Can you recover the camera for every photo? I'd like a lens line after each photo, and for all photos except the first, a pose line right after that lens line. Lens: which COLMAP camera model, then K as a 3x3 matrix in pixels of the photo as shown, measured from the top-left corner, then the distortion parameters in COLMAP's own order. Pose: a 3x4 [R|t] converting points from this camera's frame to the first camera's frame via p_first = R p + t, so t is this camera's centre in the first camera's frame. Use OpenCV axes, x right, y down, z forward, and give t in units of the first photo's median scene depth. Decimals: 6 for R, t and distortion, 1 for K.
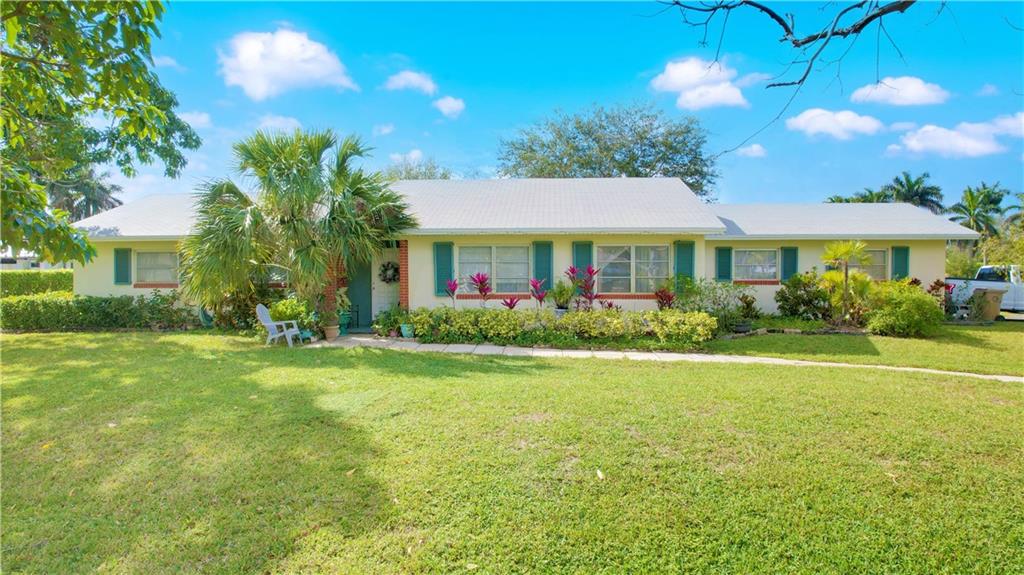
lens RADIAL K [[653.3, 0, 512.0], [0, 653.3, 287.5], [0, 0, 1]] dist [-0.075599, 0.069729]
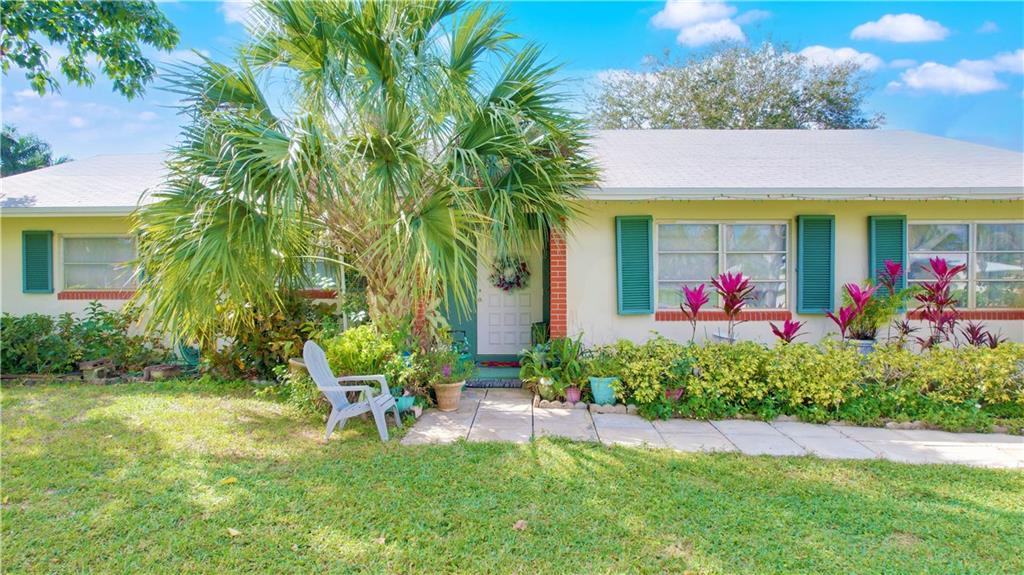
lens RADIAL K [[653.3, 0, 512.0], [0, 653.3, 287.5], [0, 0, 1]] dist [-0.075599, 0.069729]
pose [[0.999525, -0.001315, 0.030791, -0.224913], [0.001339, 0.999999, -0.000762, -0.010036], [-0.030790, 0.000803, 0.999526, 0.464415]]
